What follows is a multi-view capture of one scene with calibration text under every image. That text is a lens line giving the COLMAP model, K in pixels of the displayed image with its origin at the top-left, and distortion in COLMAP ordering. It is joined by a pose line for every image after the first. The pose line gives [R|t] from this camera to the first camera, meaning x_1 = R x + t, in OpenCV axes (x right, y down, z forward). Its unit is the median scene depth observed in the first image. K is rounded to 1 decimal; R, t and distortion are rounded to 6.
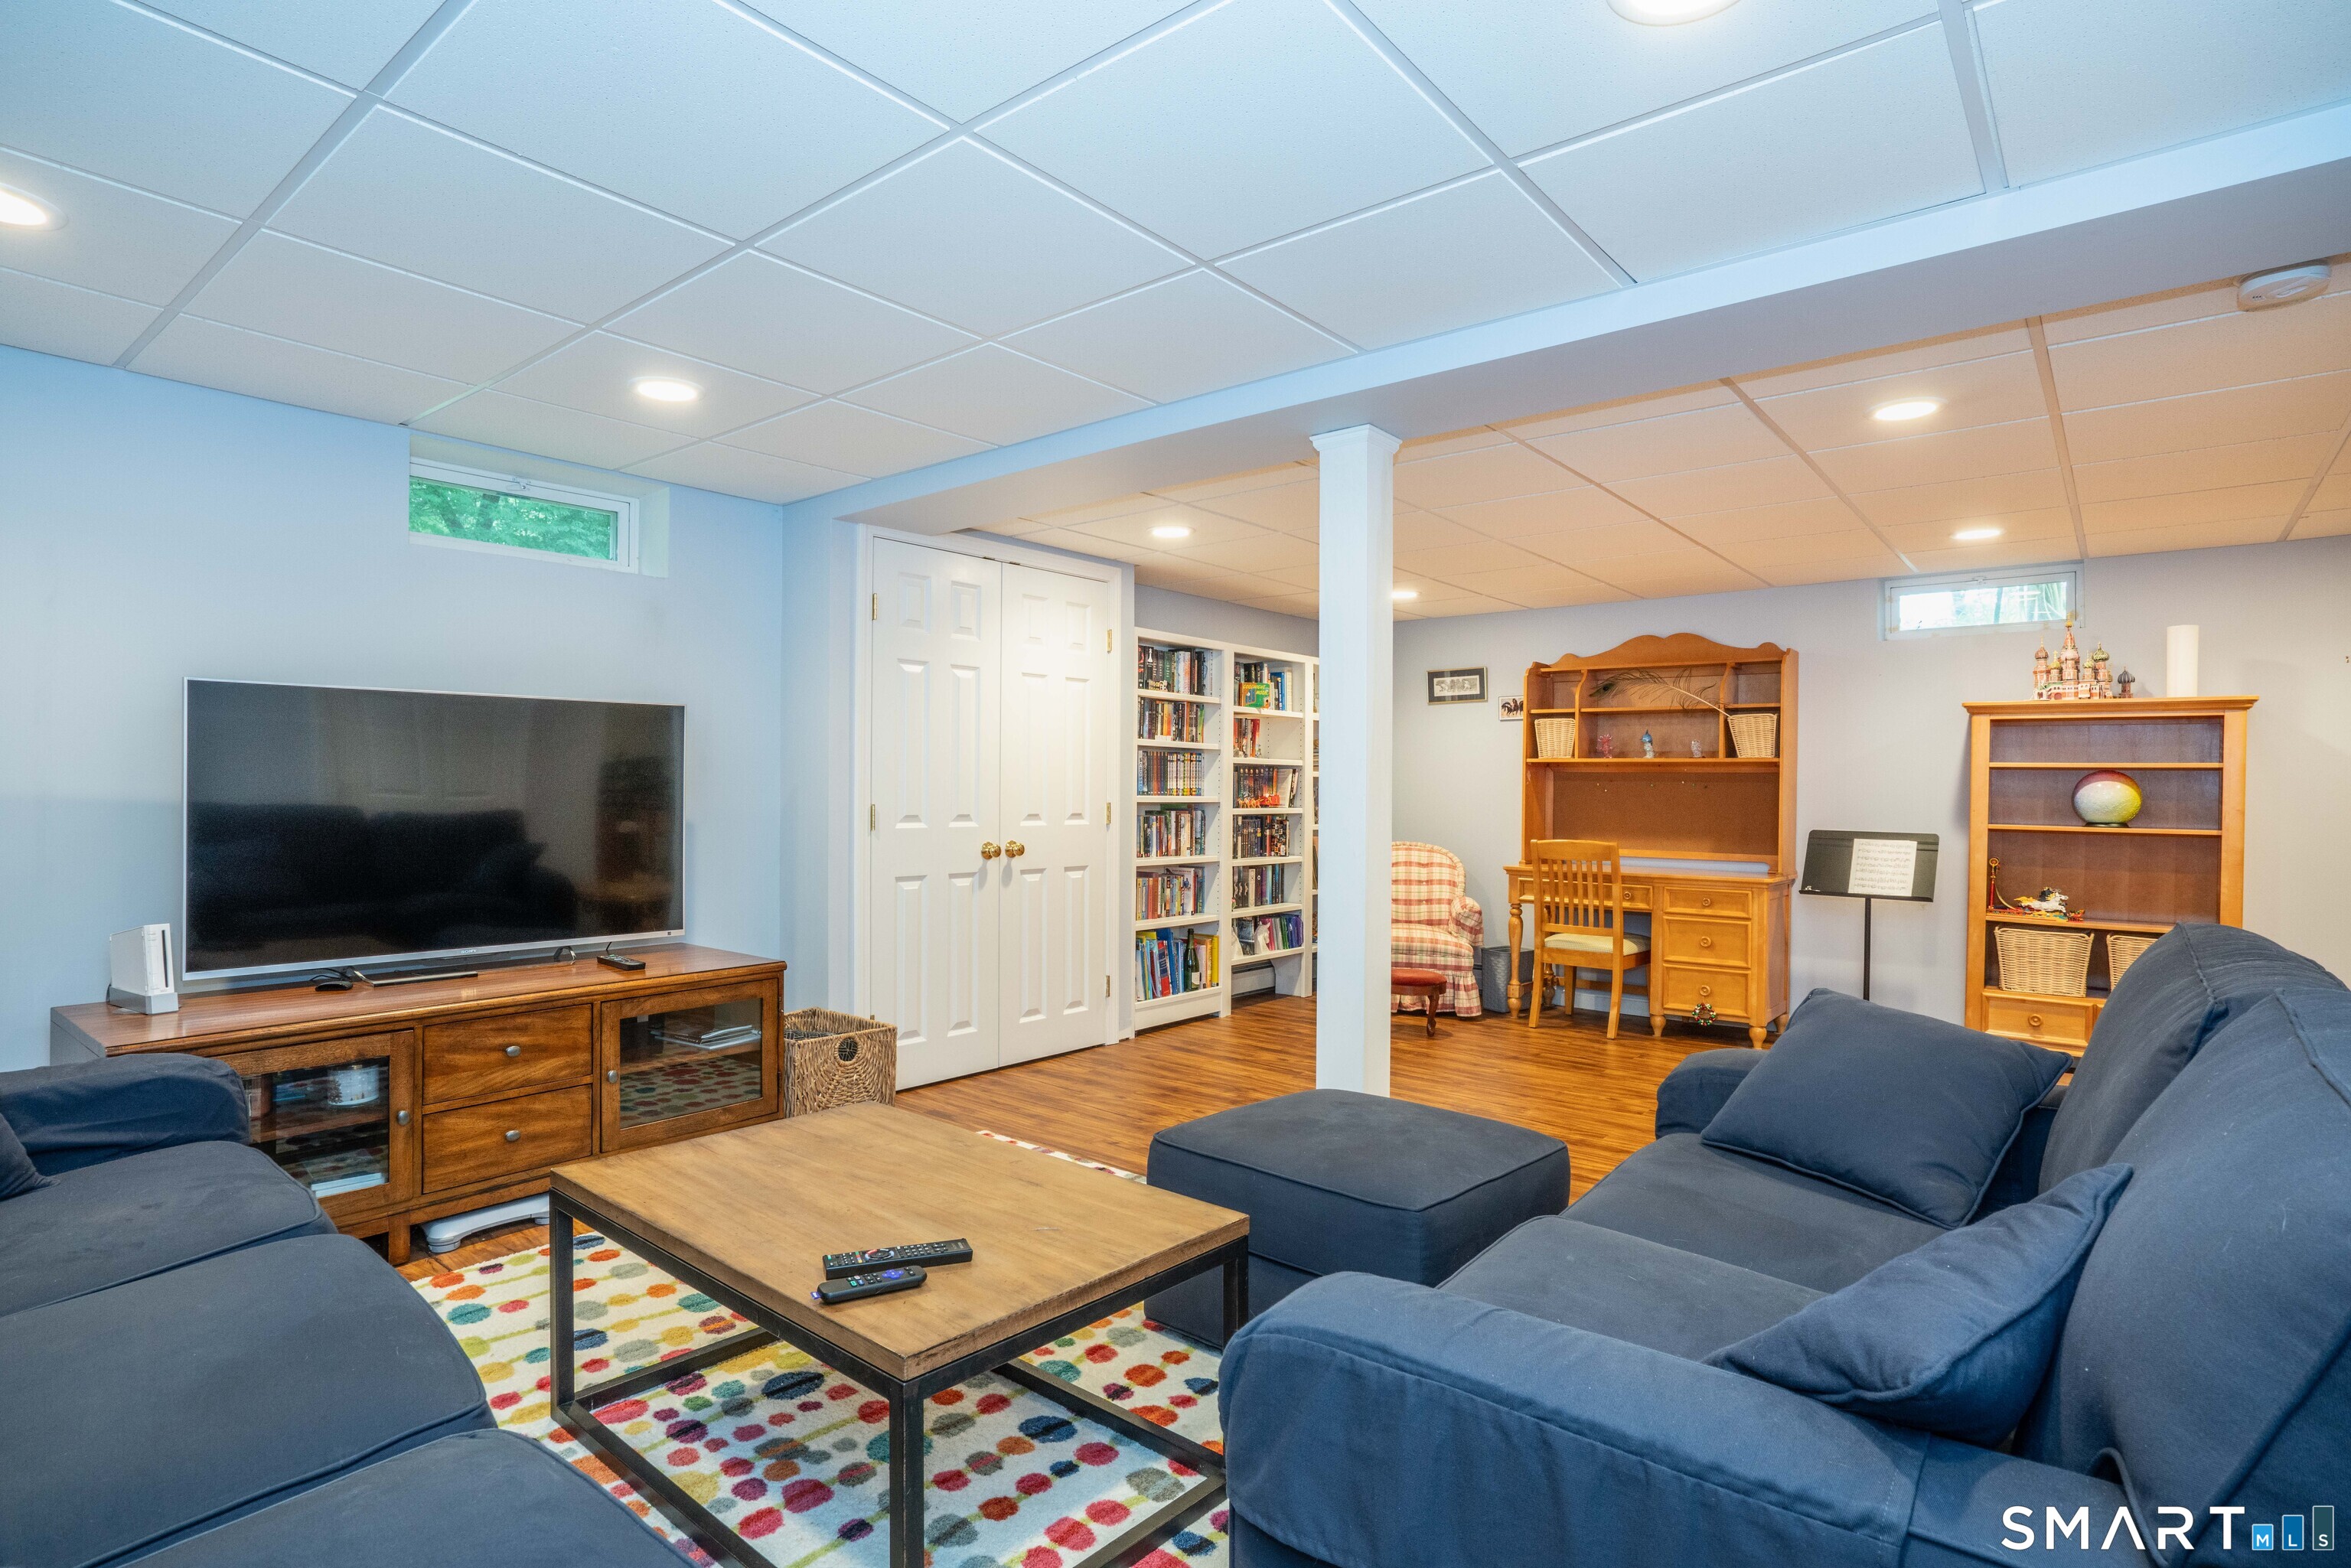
lens RADIAL K [[1247.6, 0, 1136.6], [0, 1247.6, 794.6], [0, 0, 1]] dist [-0.024295, 0.000680]
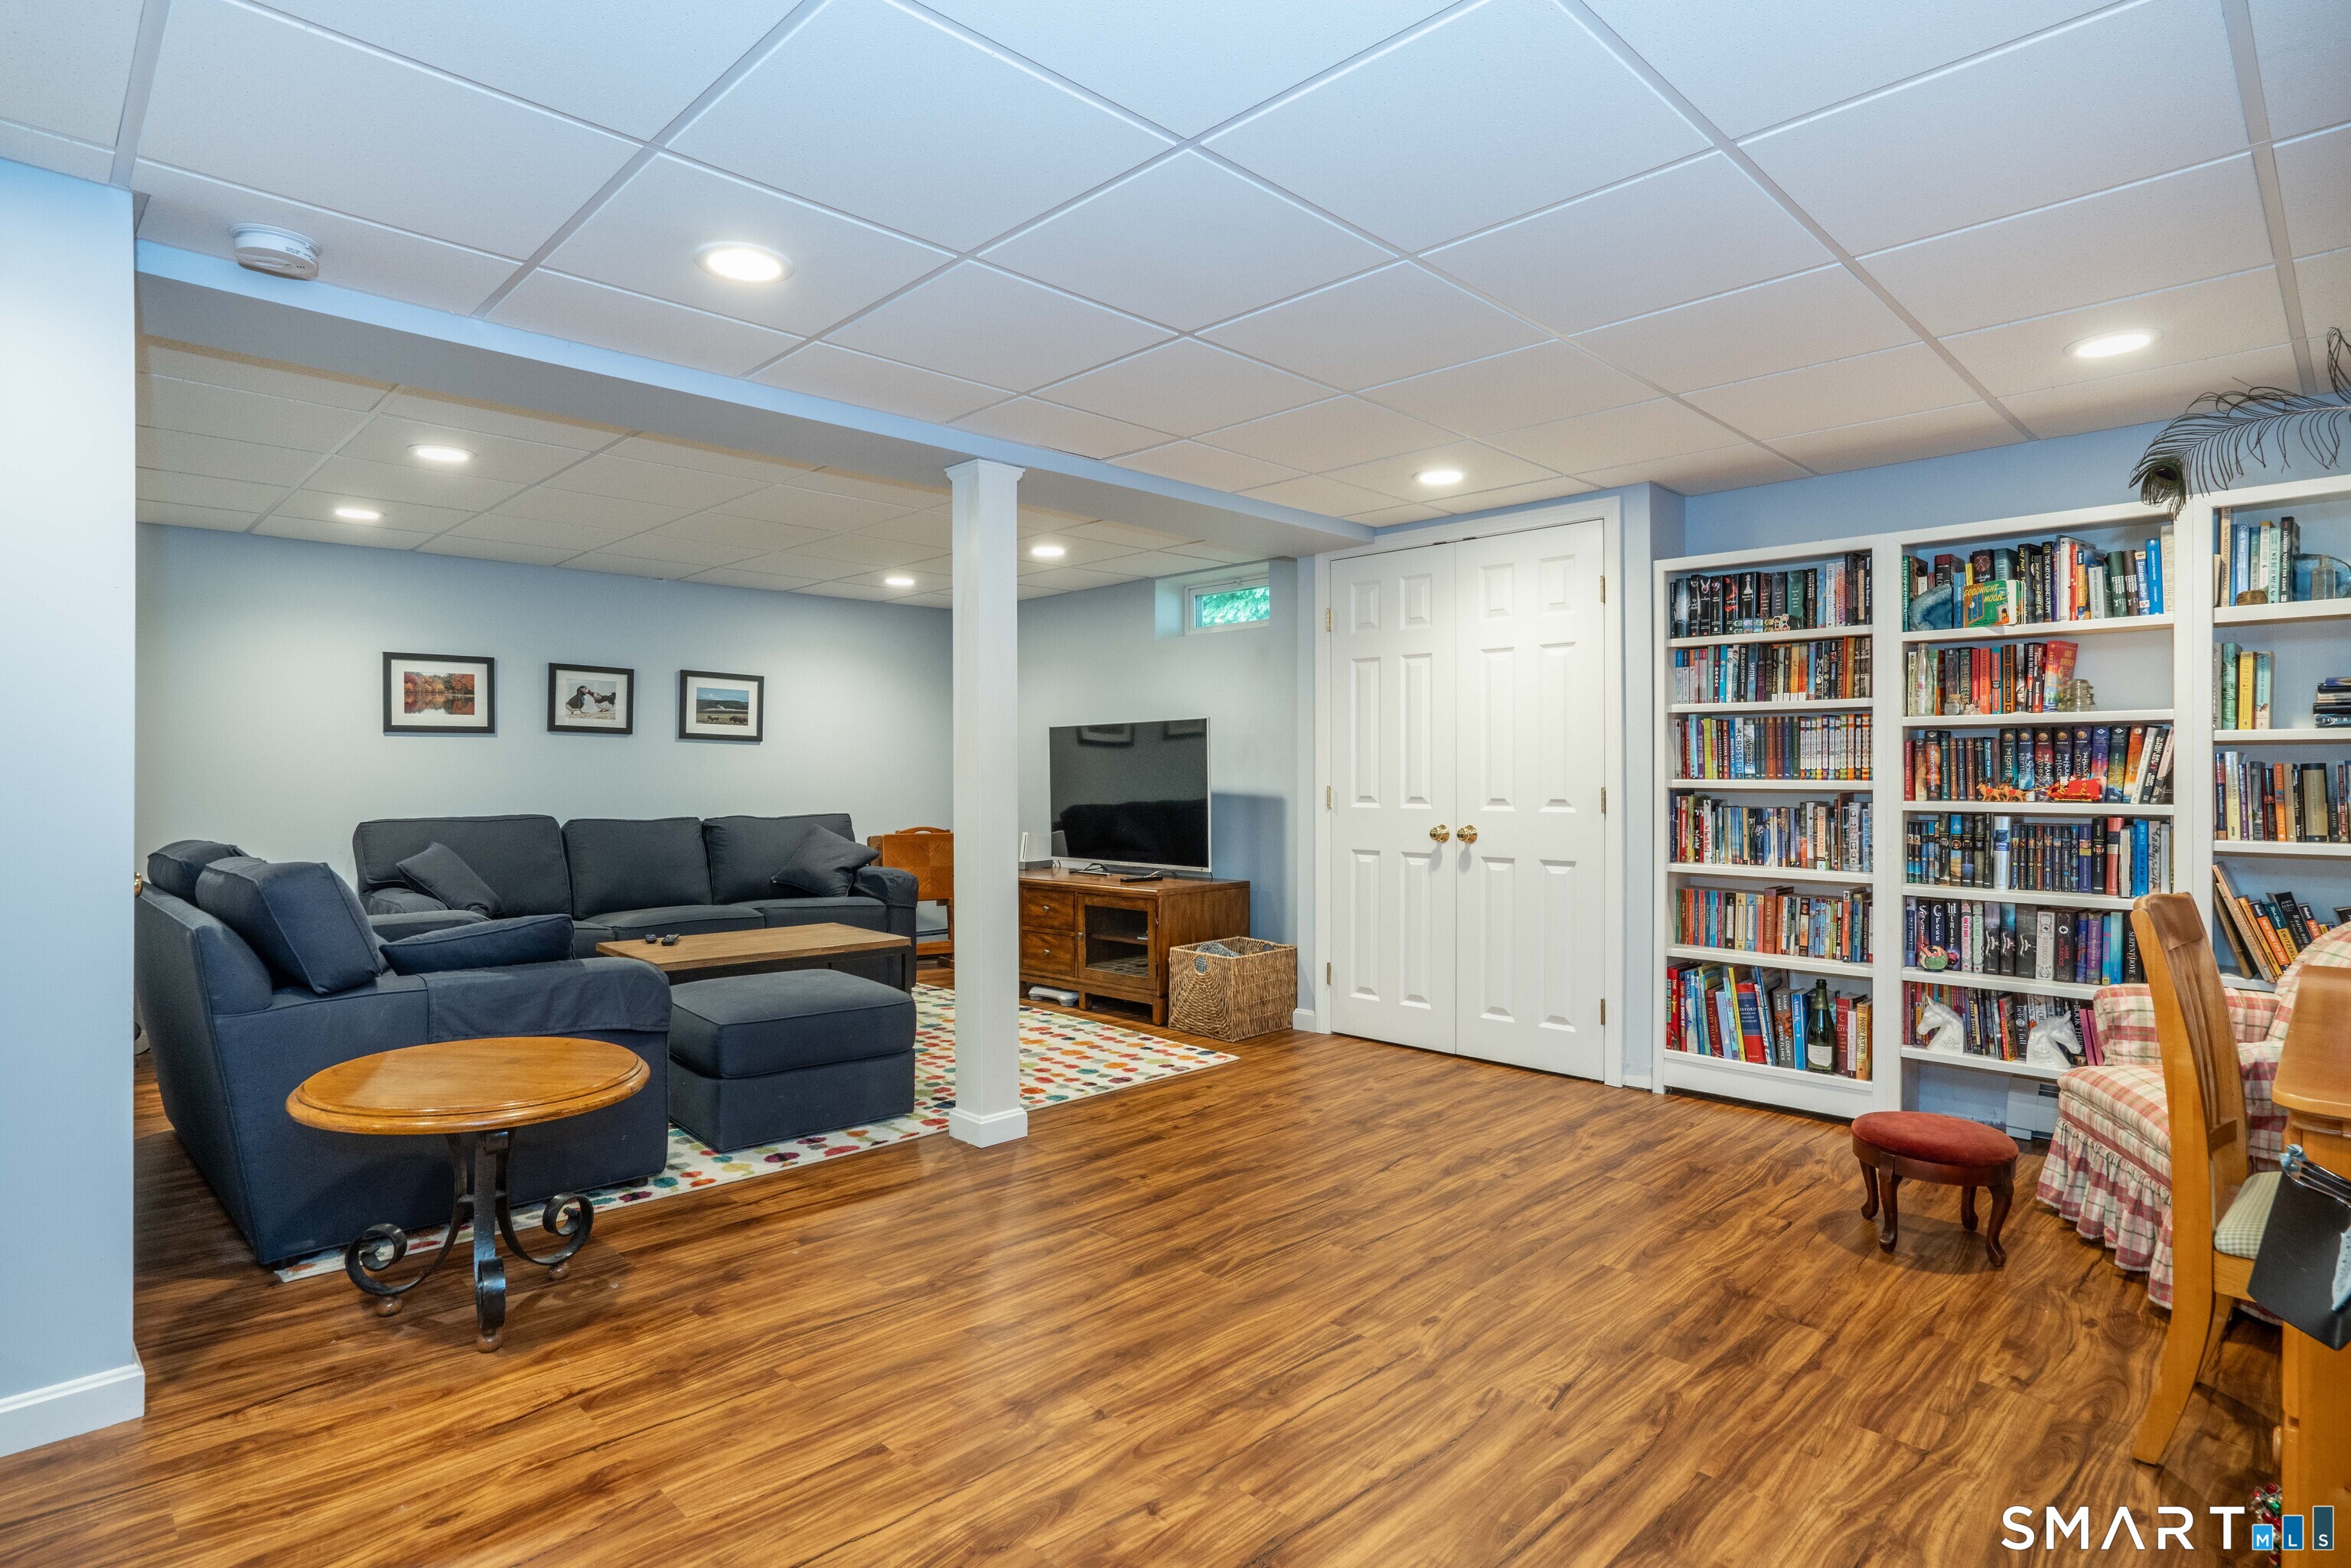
lens RADIAL K [[1212.8, 0, 1175.5], [0, 1212.8, 784.0], [0, 0, 1]] dist [-0.000512, 0.000090]
pose [[-0.080455, 0.002718, -0.996755, 0.800536], [-0.002289, 0.999993, 0.002912, 0.002318], [0.996756, 0.002516, -0.080448, 0.791917]]
